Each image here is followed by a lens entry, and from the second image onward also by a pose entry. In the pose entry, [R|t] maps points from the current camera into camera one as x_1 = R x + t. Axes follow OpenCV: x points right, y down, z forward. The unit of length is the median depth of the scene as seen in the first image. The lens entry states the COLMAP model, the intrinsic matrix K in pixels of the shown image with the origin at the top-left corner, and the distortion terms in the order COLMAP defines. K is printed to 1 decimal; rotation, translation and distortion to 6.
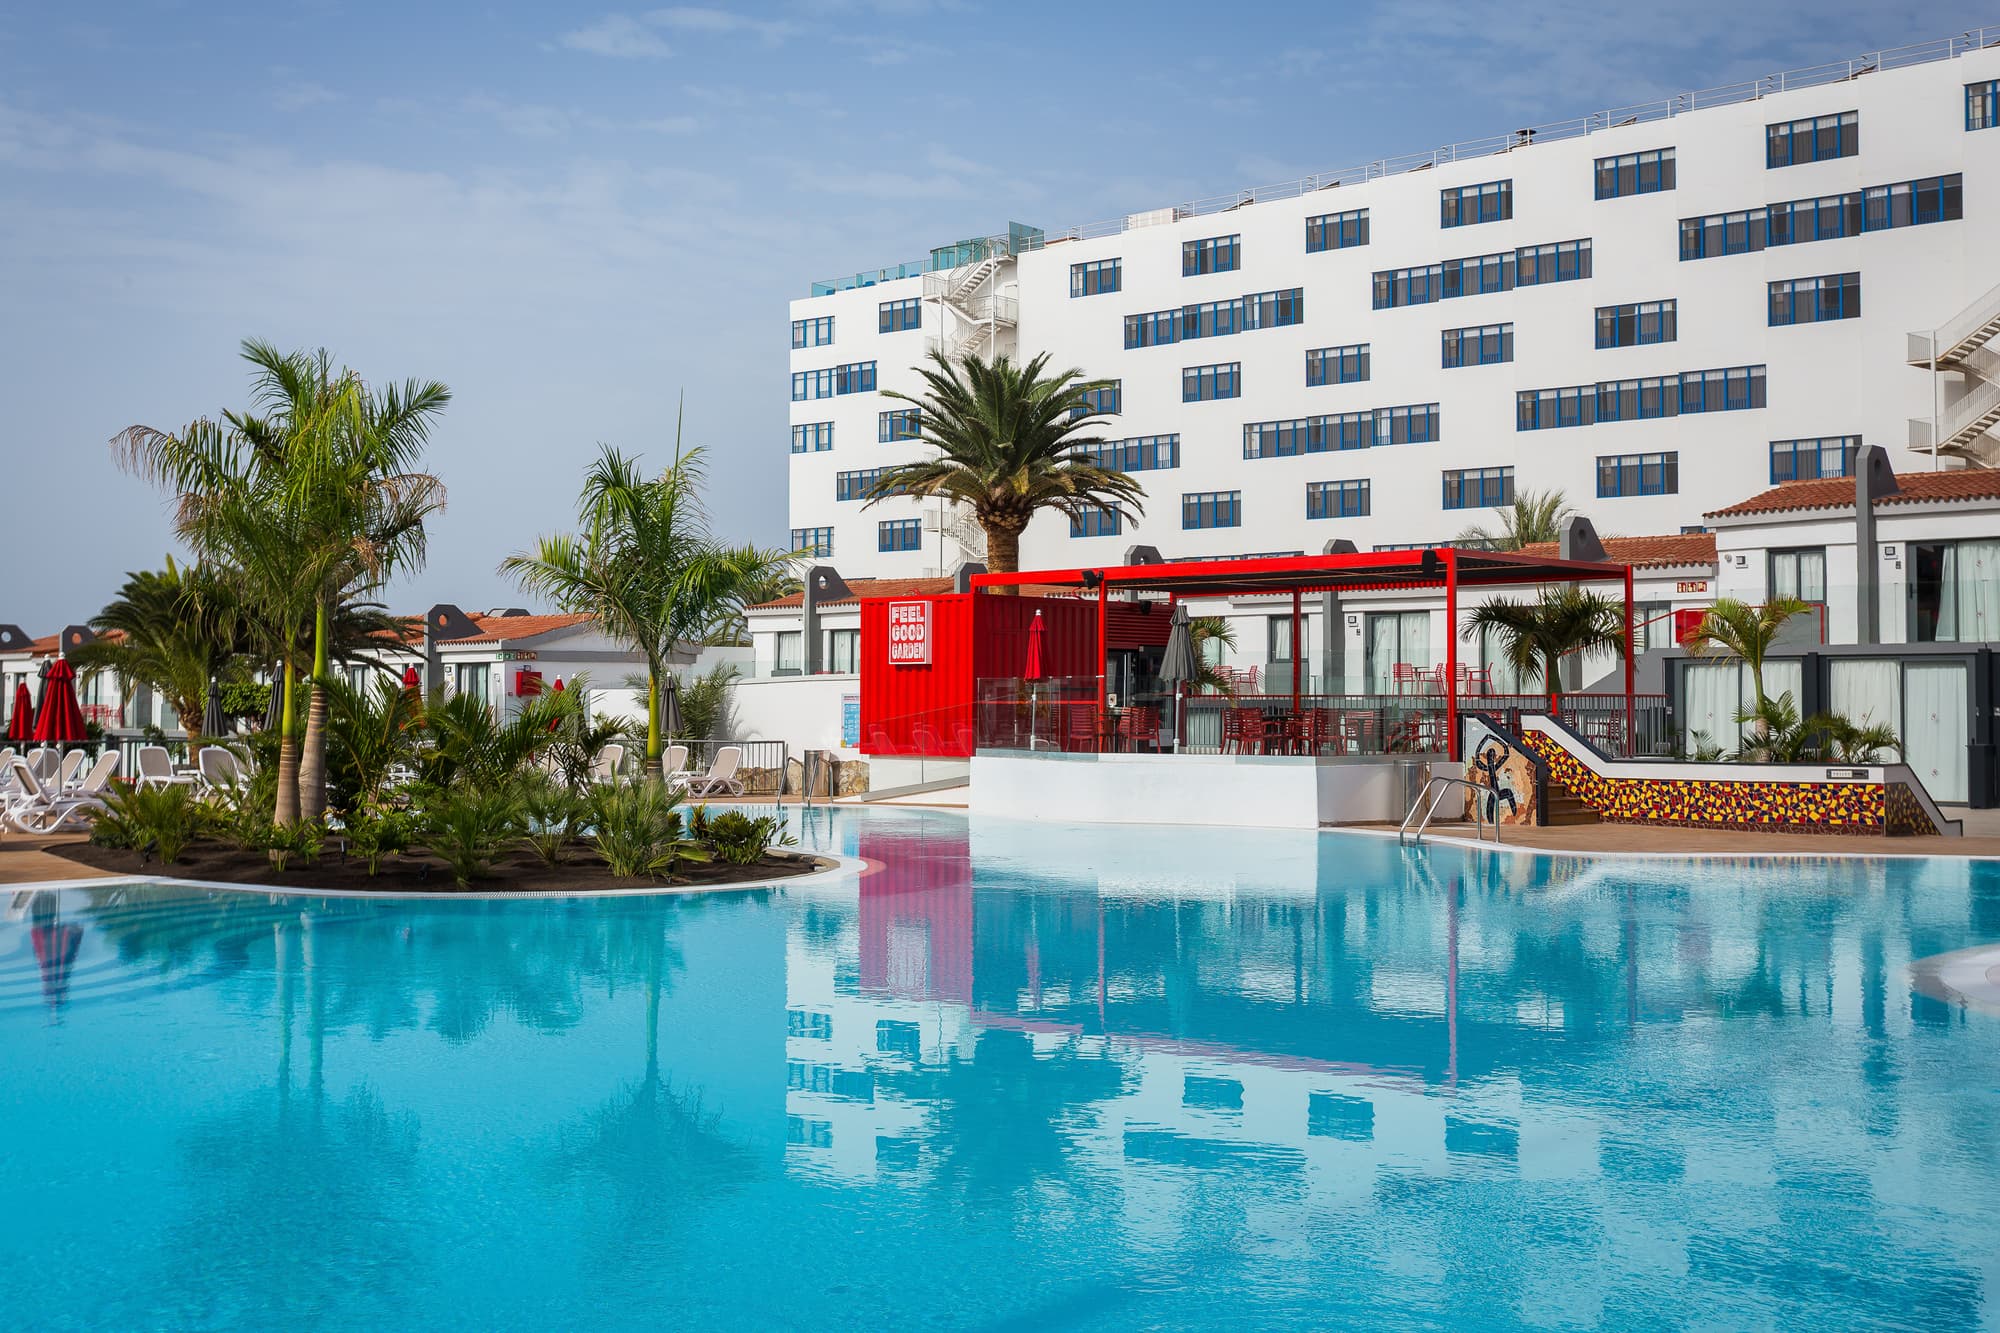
lens RADIAL K [[2181.9, 0, 1000.0], [0, 2181.9, 666.5], [0, 0, 1]] dist [0.006834, 0.010161]
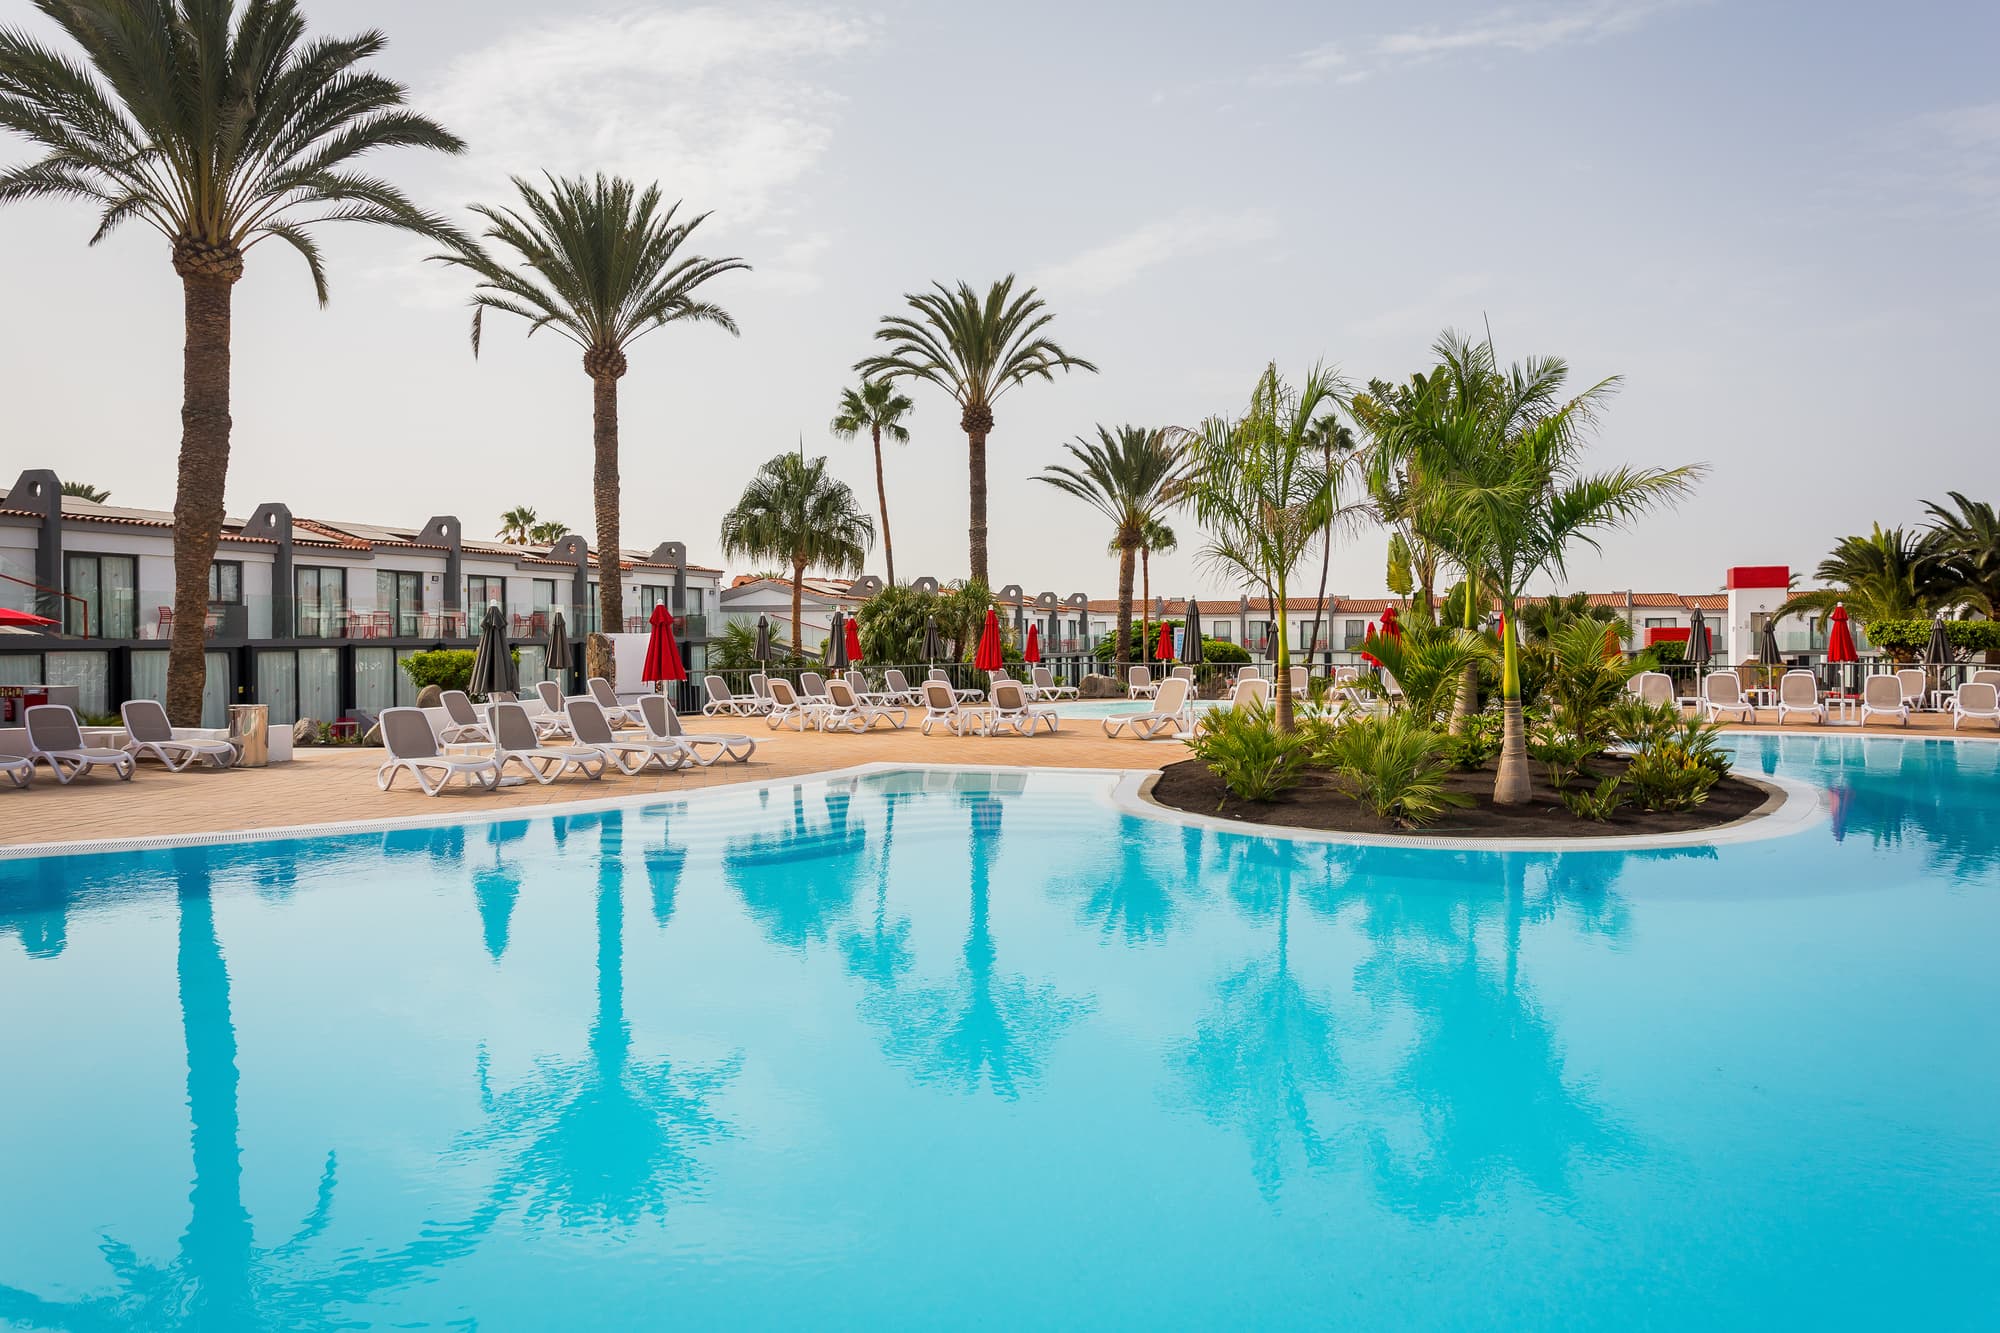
lens RADIAL K [[1287.8, 0, 1007.3], [0, 1287.8, 642.4], [0, 0, 1]] dist [-0.030095, 0.038247]
pose [[0.406868, 0.001457, -0.913486, 0.190391], [0.018664, 0.999777, 0.009907, 0.005447], [0.913296, -0.021080, 0.406750, 0.382394]]
